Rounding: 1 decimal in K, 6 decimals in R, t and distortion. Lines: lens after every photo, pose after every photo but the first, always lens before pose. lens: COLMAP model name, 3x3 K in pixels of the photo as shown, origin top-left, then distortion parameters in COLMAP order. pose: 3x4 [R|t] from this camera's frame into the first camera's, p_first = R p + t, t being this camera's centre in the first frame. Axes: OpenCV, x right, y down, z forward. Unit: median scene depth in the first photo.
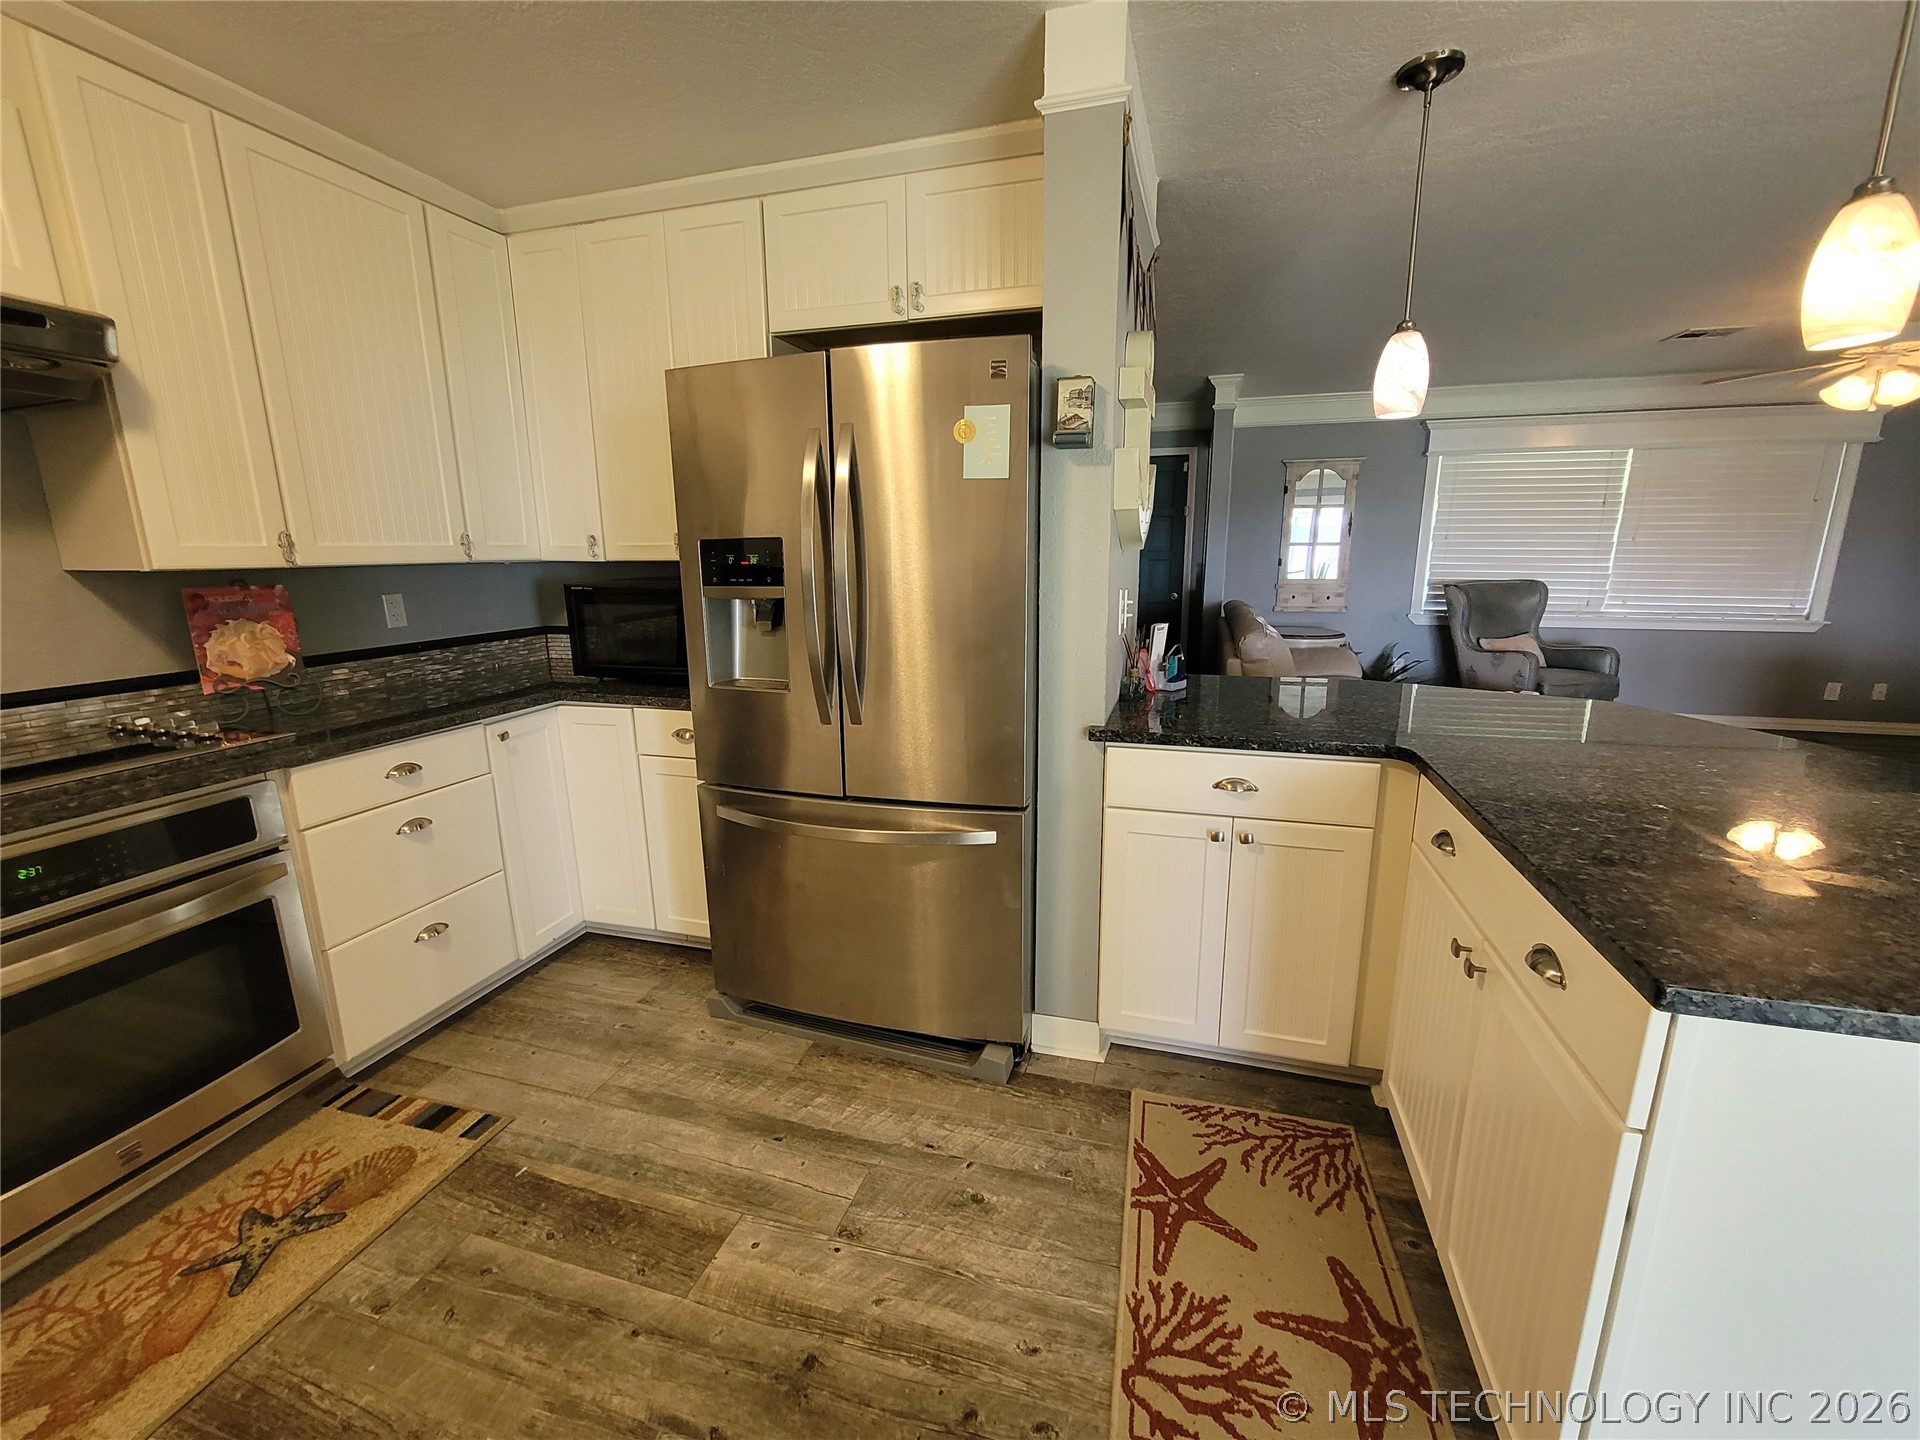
lens RADIAL K [[790.7, 0, 958.0], [0, 790.7, 722.1], [0, 0, 1]] dist [-0.000946, 0.000798]
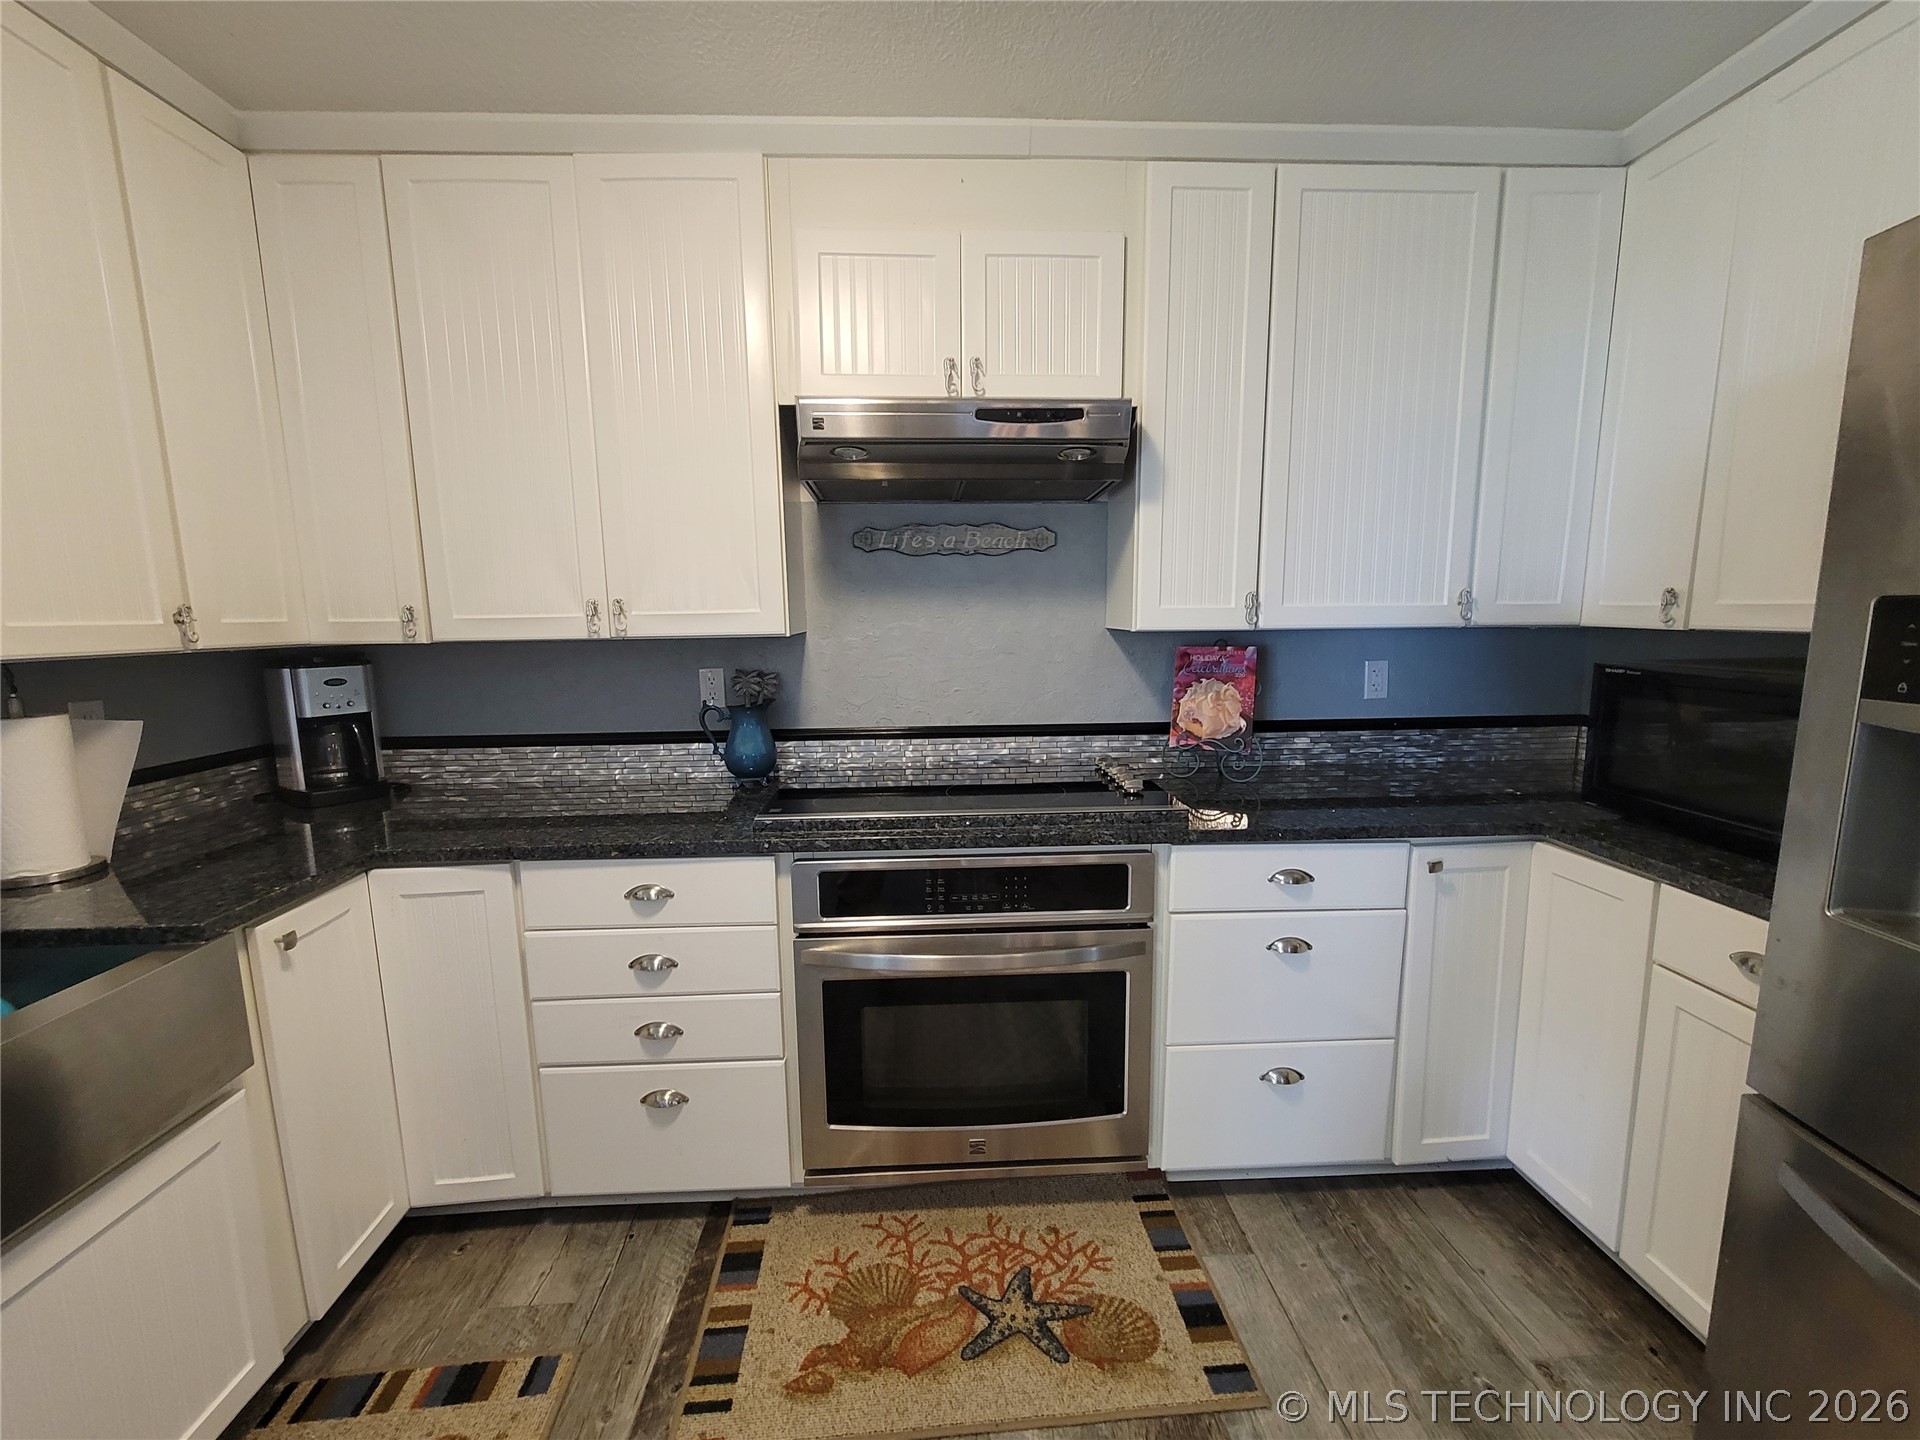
lens RADIAL K [[790.7, 0, 958.0], [0, 790.7, 722.1], [0, 0, 1]] dist [-0.000946, 0.000798]
pose [[0.337252, 0.137344, -0.931342, -0.076167], [-0.196917, 0.977708, 0.072875, -0.093307], [0.920589, 0.158820, 0.356780, 0.379705]]
